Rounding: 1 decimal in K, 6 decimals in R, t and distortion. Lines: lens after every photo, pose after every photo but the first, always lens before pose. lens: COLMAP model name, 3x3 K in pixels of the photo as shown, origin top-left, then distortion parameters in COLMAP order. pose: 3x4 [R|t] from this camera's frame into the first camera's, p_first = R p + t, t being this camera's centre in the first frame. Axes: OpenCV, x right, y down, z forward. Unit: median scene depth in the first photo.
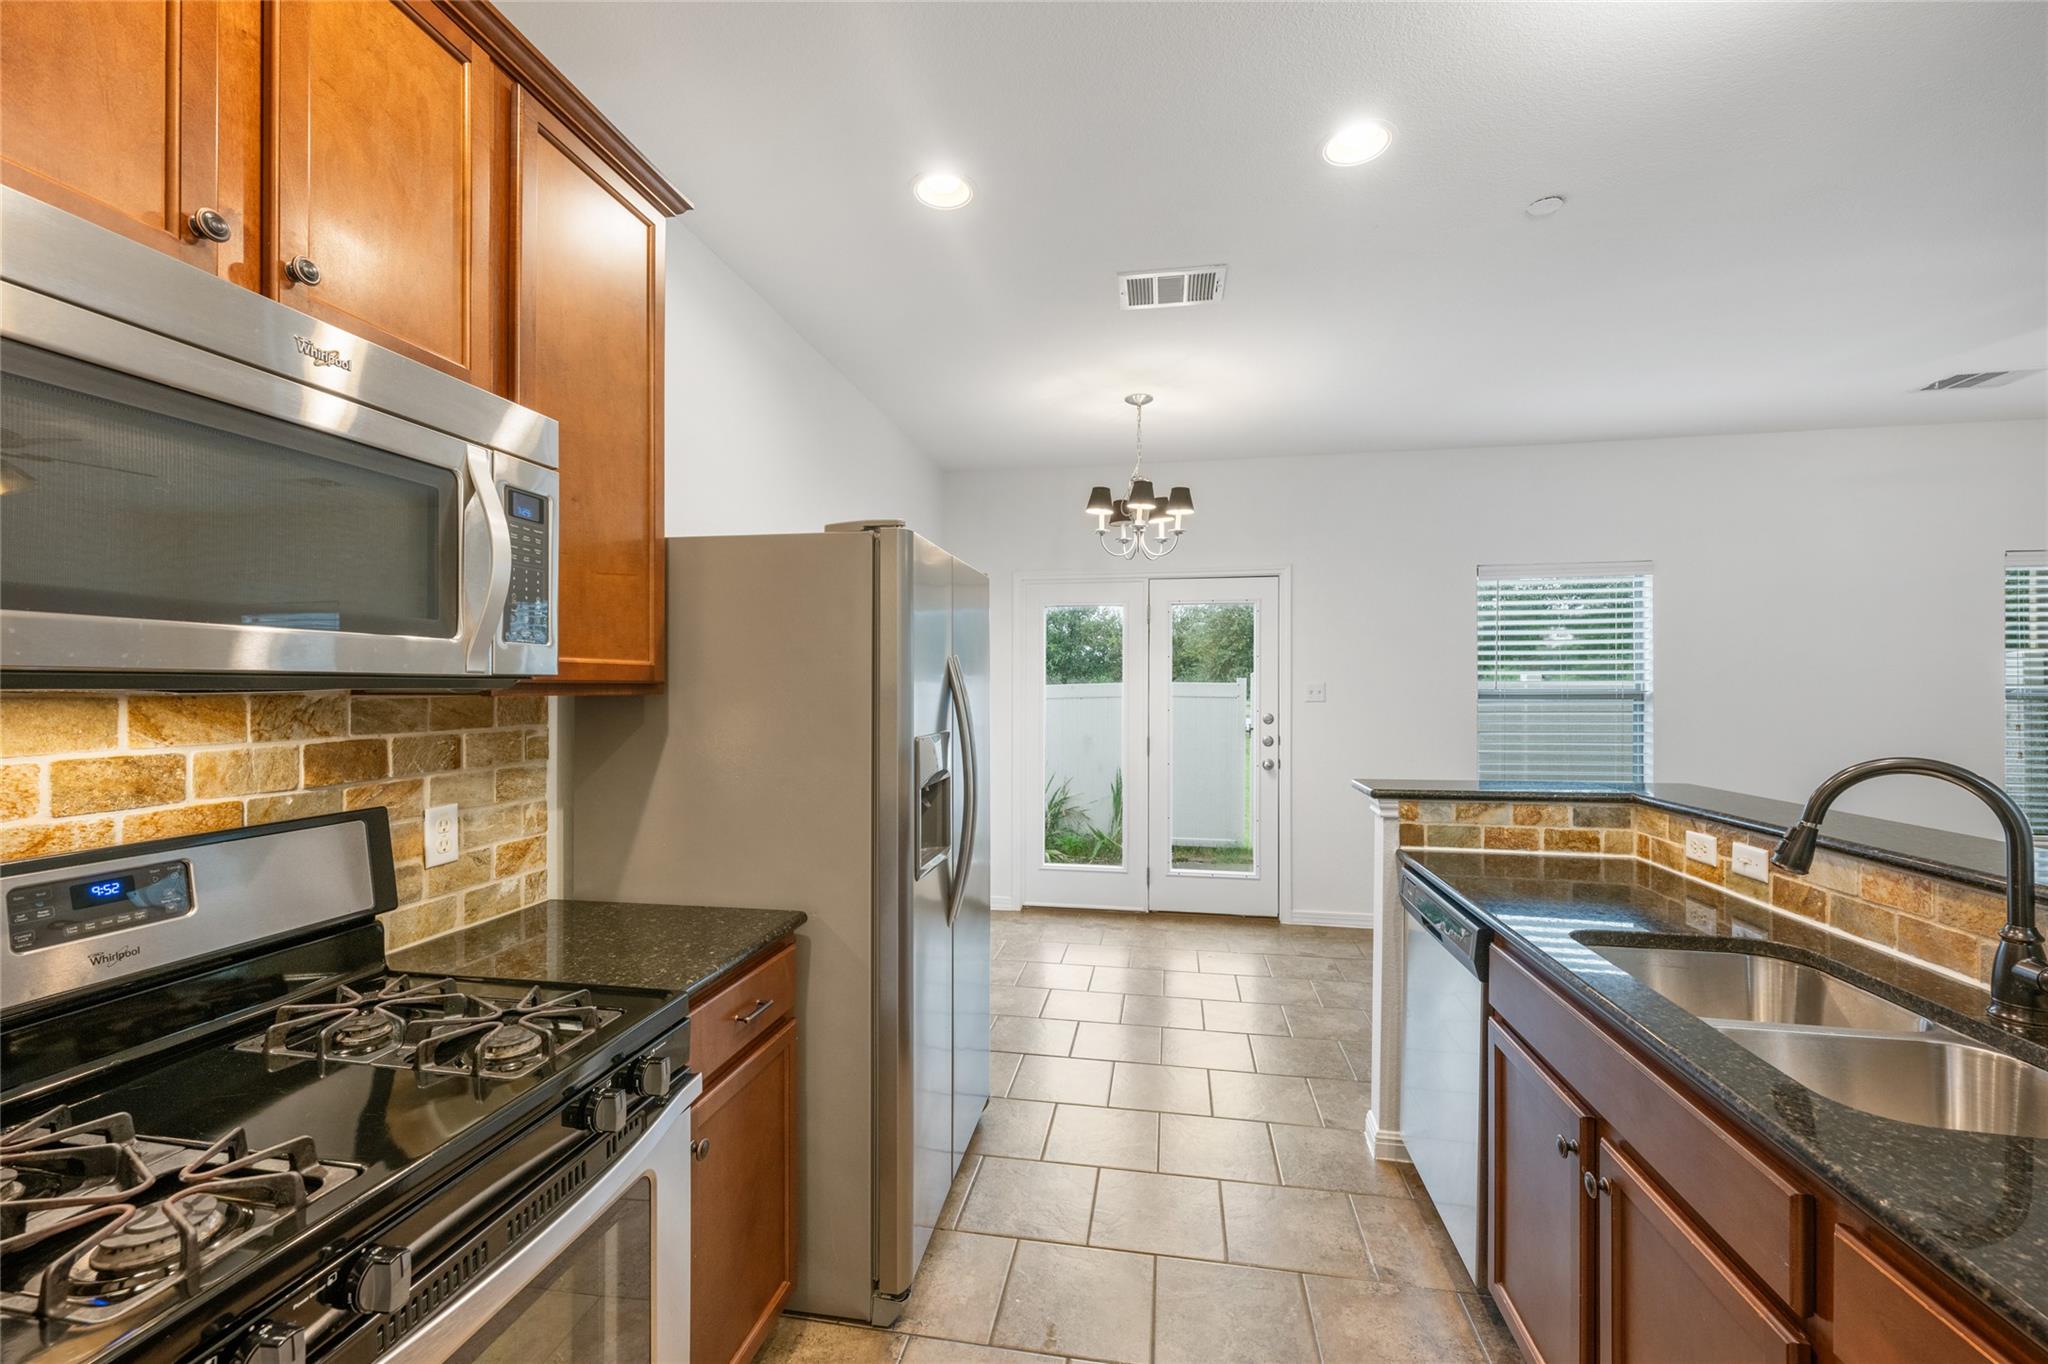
lens RADIAL K [[816.7, 0, 1030.9], [0, 816.7, 685.4], [0, 0, 1]] dist [0.002876, -0.000500]
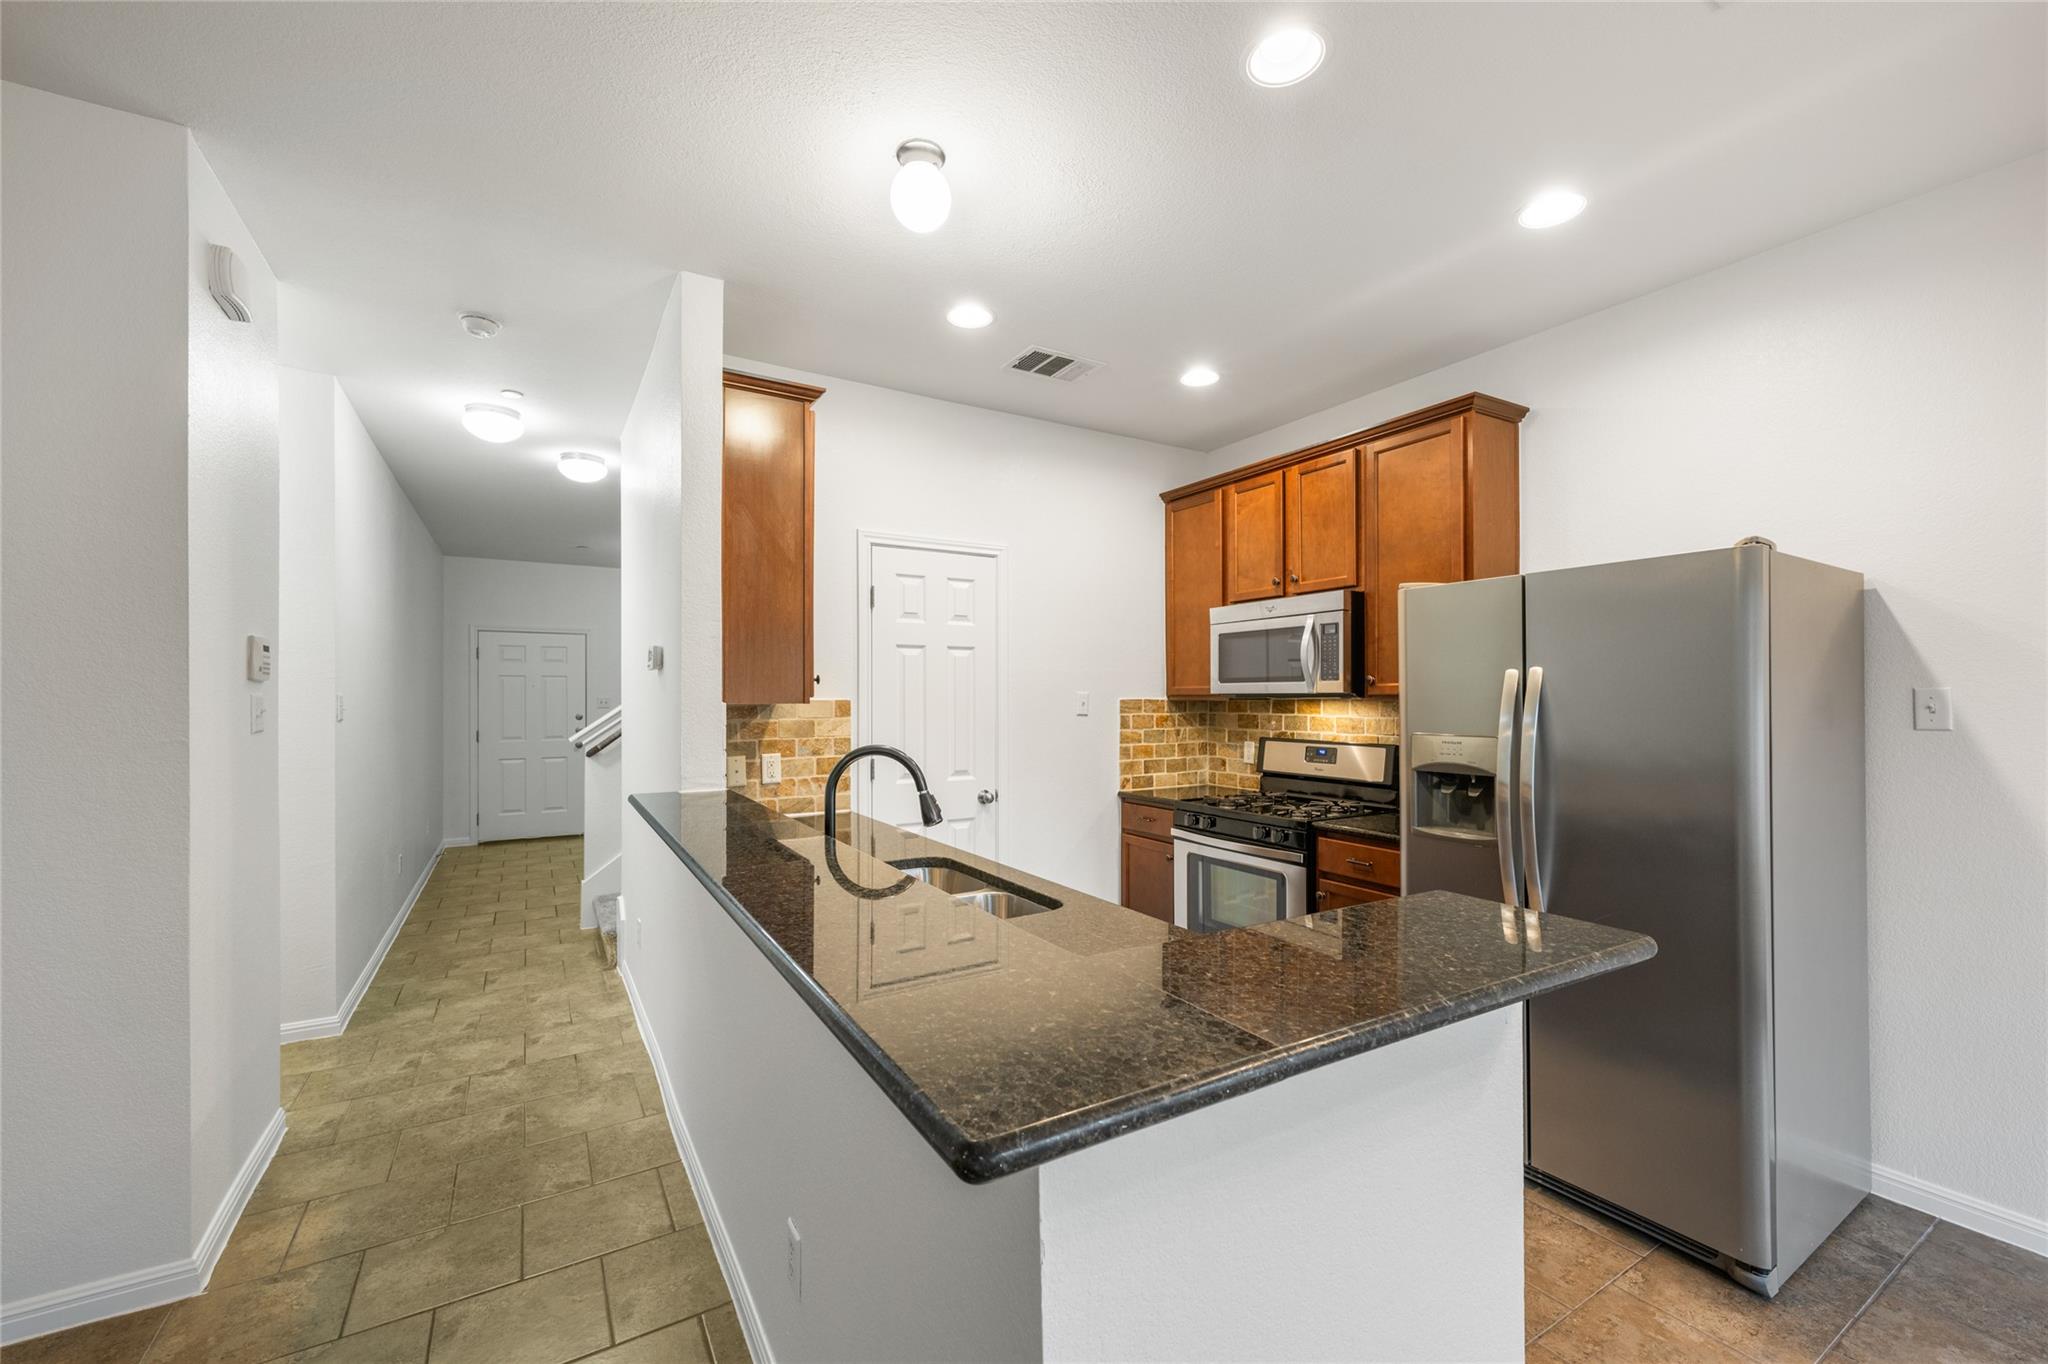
lens RADIAL K [[816.7, 0, 1011.6], [0, 816.7, 693.8], [0, 0, 1]] dist [0.002876, -0.000500]
pose [[-0.764329, -0.000204, -0.644826, 1.457993], [0.004508, 0.999974, -0.005659, 0.000764], [0.644810, -0.007232, -0.764308, 1.833707]]
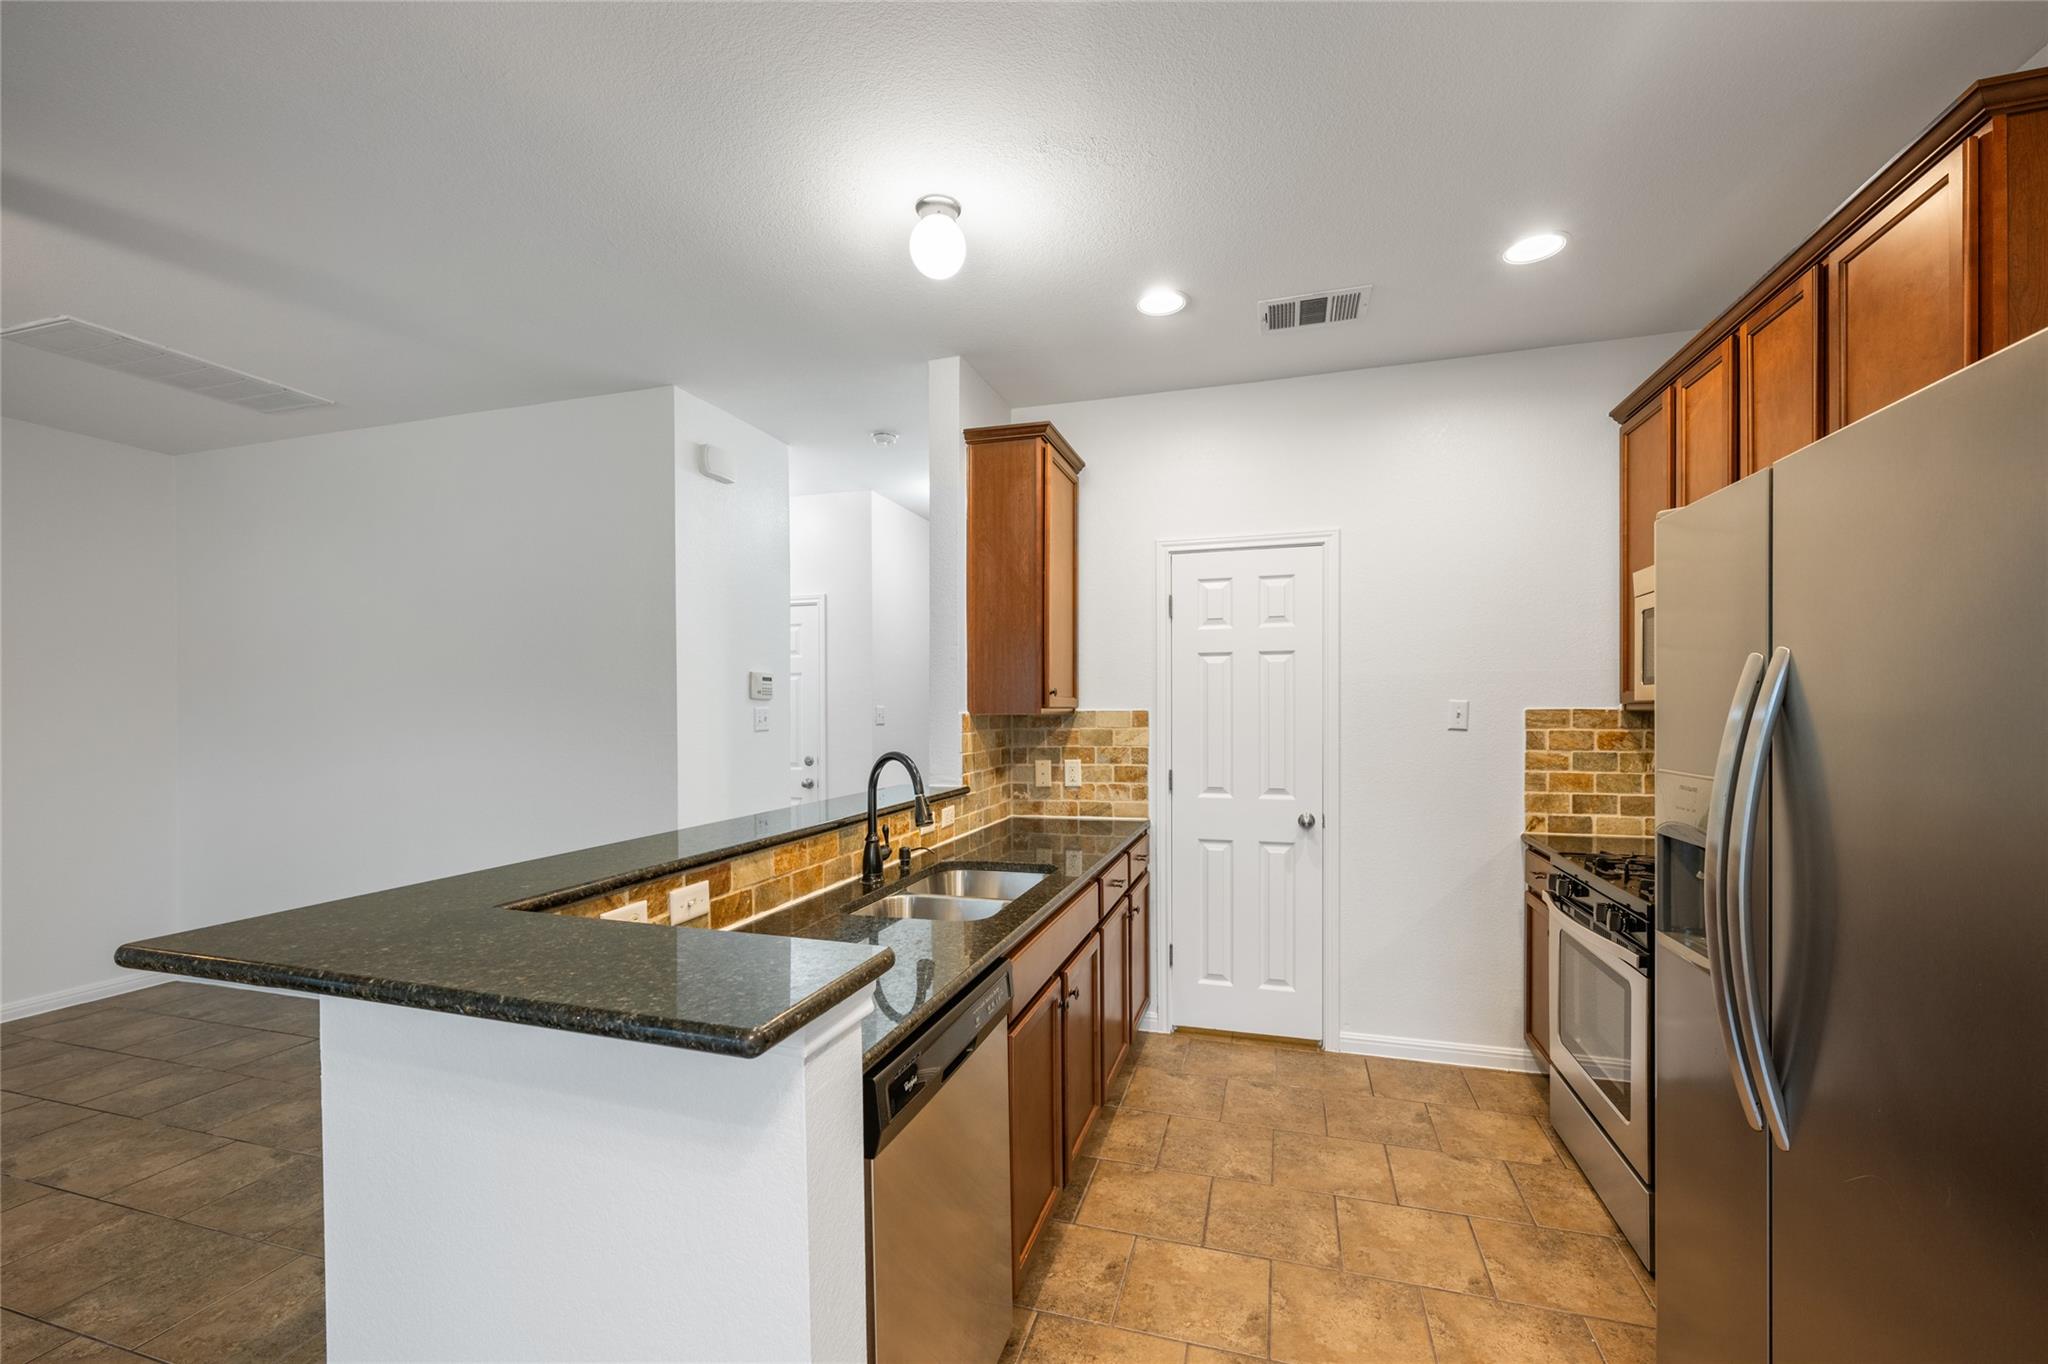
lens RADIAL K [[816.7, 0, 1027.0], [0, 816.7, 712.2], [0, 0, 1]] dist [0.002876, -0.000500]
pose [[-0.992251, 0.005673, 0.124116, 0.442476], [0.005777, 0.999983, 0.000482, 0.004524], [-0.124112, 0.001196, -0.992268, 2.119681]]
